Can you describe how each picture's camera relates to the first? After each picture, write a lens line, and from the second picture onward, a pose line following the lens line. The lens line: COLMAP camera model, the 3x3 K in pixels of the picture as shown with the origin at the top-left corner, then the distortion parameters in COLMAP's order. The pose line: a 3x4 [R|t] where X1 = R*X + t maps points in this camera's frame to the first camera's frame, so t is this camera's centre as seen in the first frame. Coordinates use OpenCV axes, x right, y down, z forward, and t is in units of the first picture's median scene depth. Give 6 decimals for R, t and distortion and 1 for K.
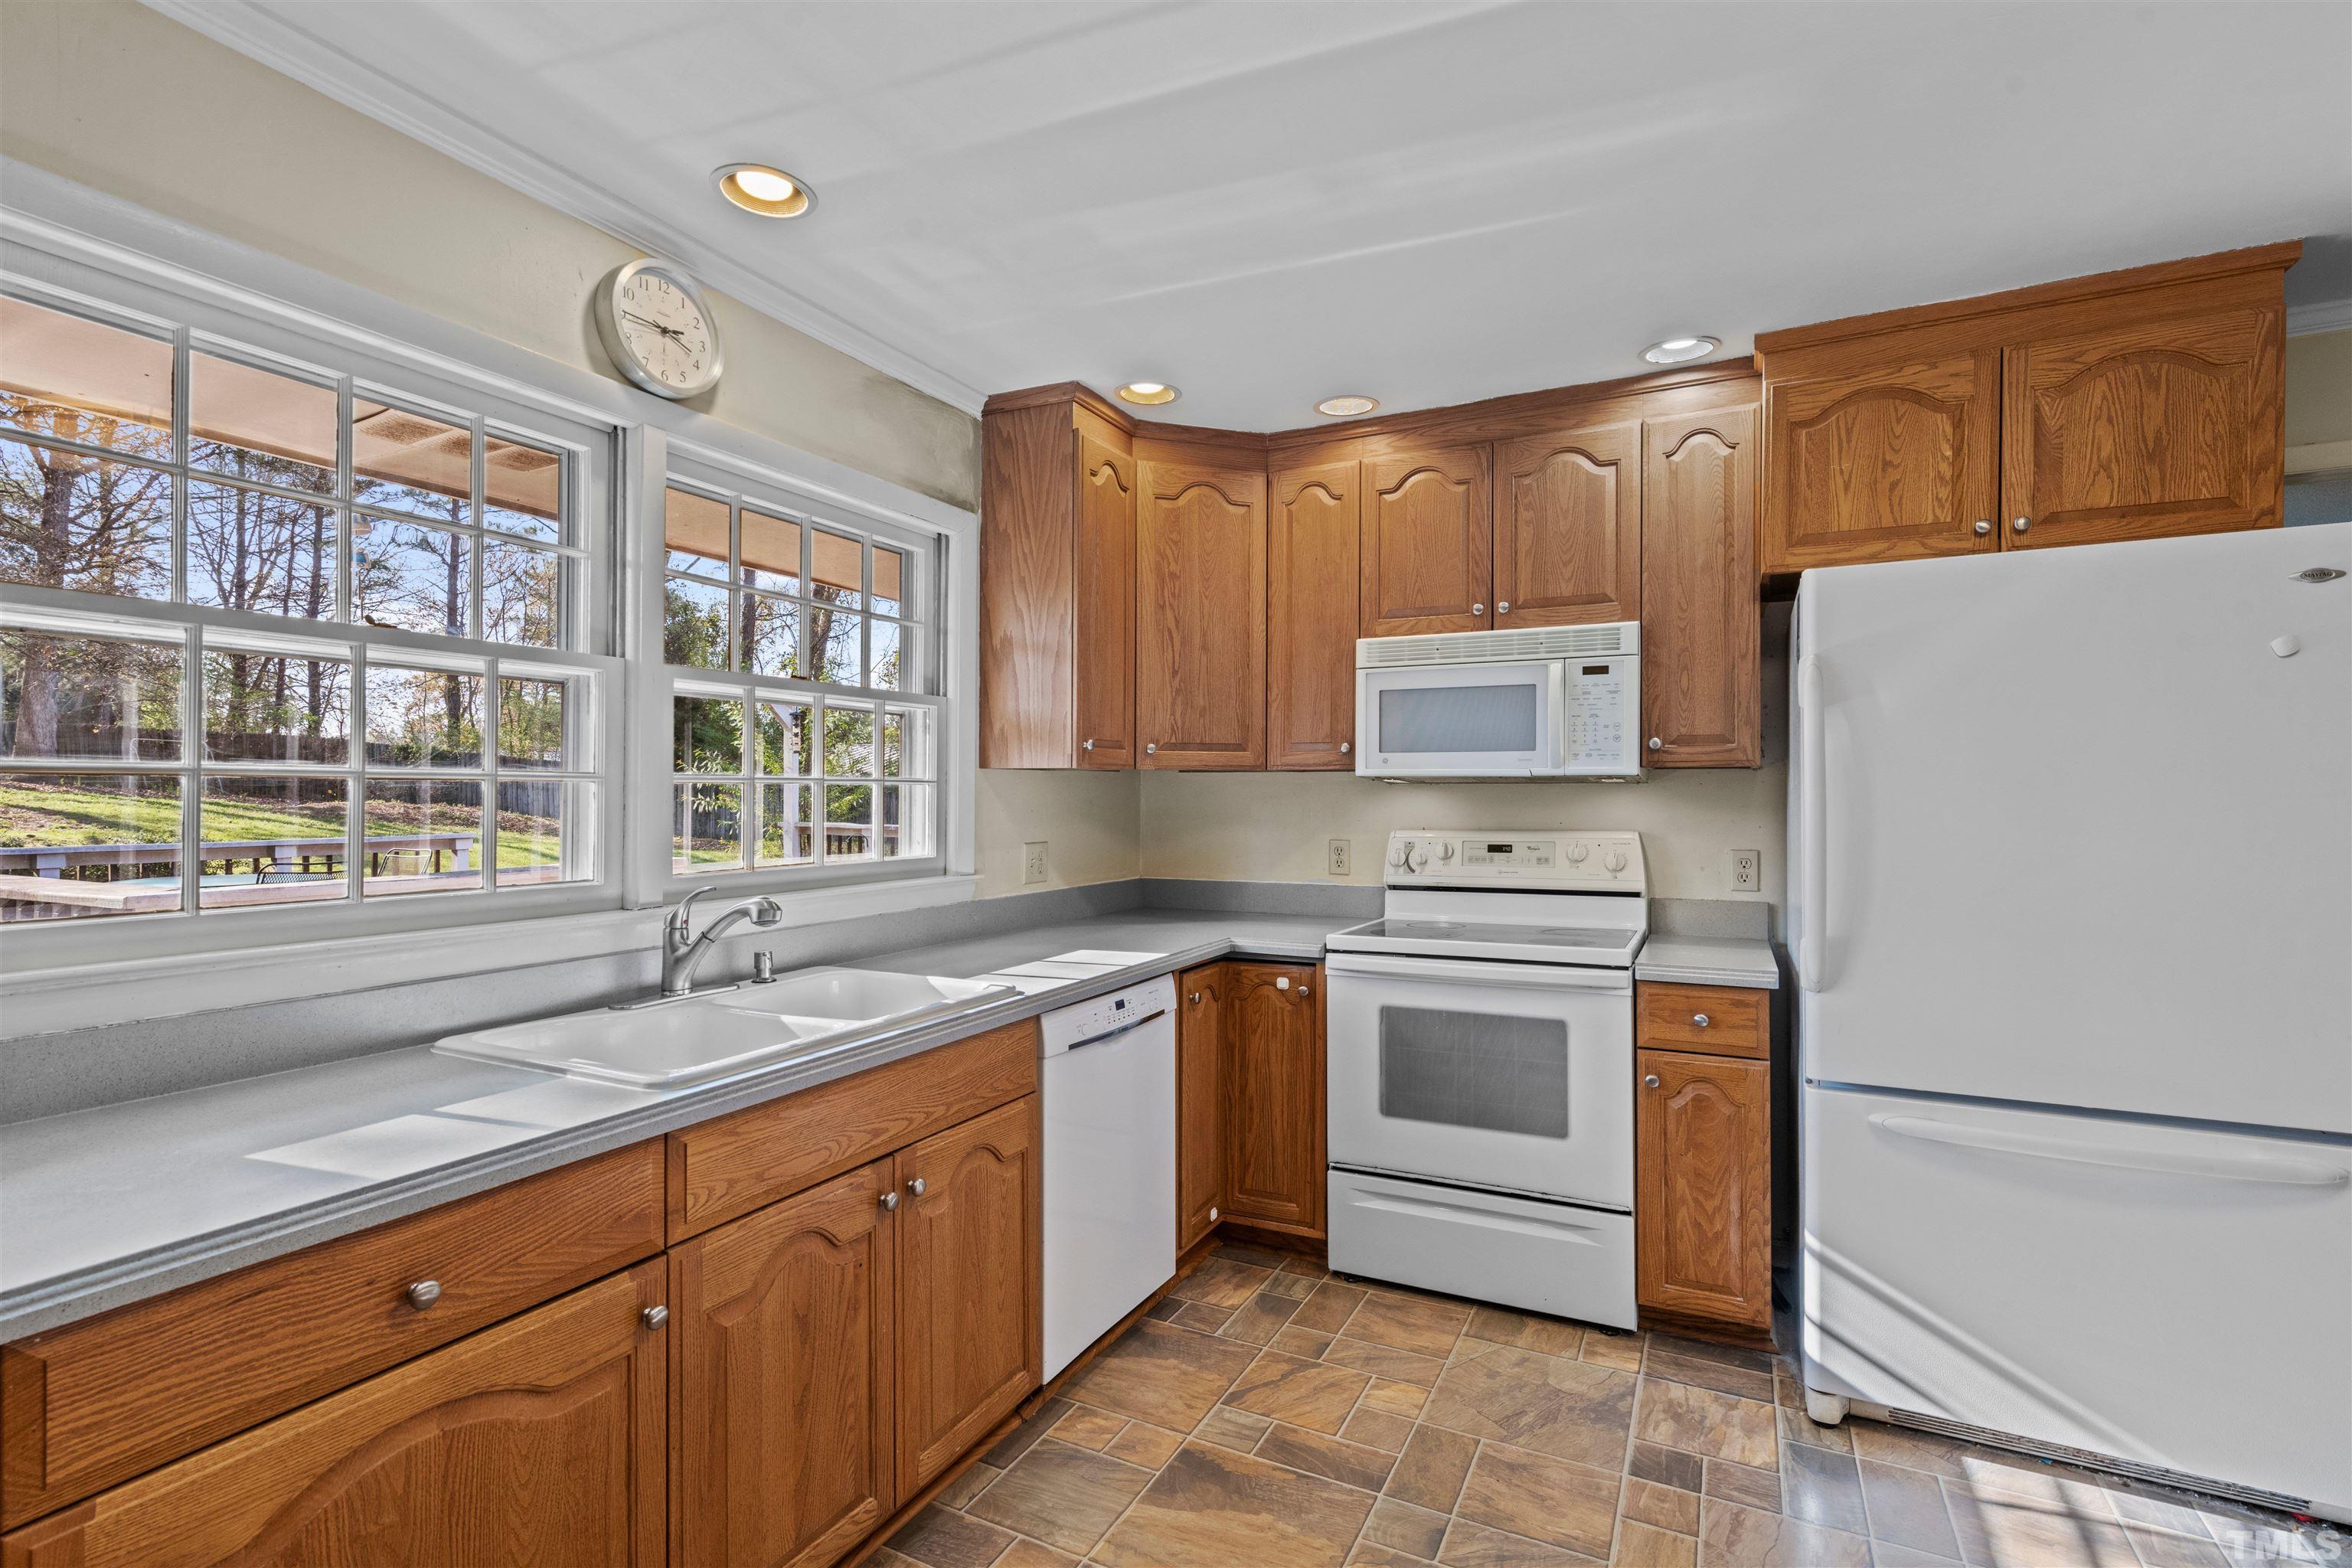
lens RADIAL K [[1072.9, 0, 1180.1], [0, 1072.9, 795.3], [0, 0, 1]] dist [-0.000683, 0.000247]
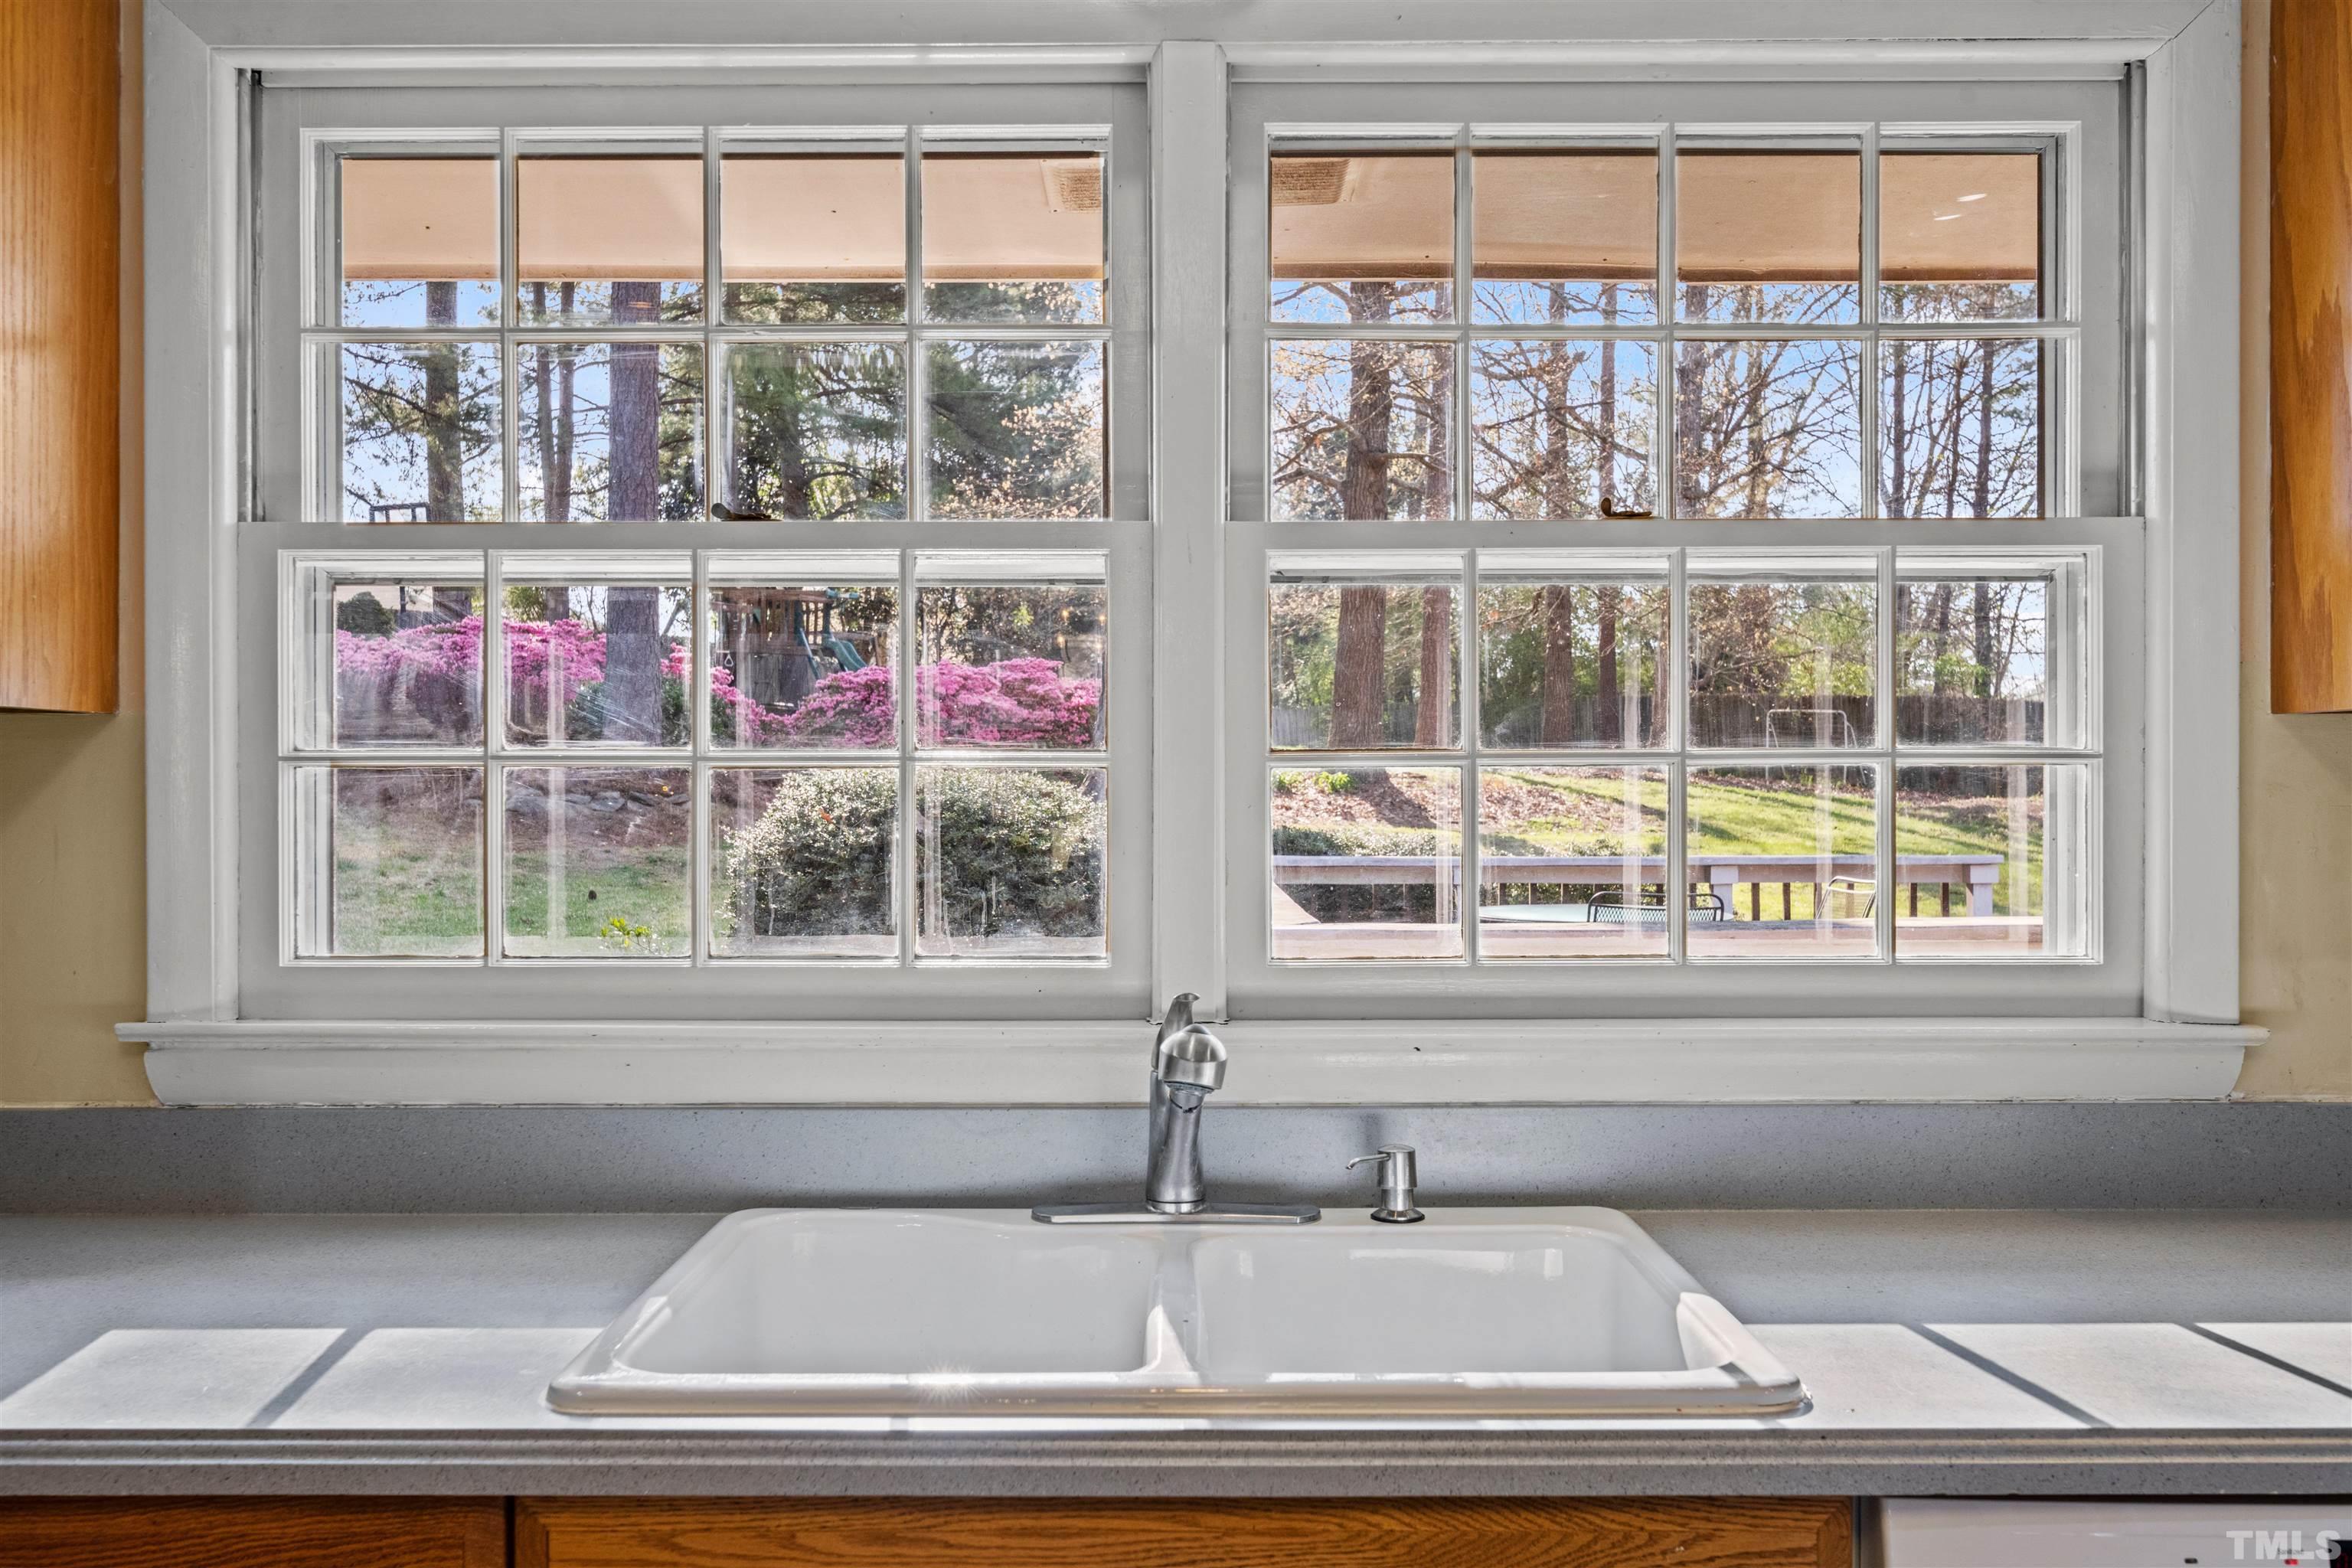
lens RADIAL K [[1951.2, 0, 1176.0], [0, 1951.2, 784.0], [0, 0, 1]] dist [-0.006192, -0.000665]
pose [[0.452106, -0.002690, -0.891960, 0.209977], [0.000698, 0.999996, -0.002663, -0.001289], [0.891964, 0.000582, 0.452106, 0.416428]]
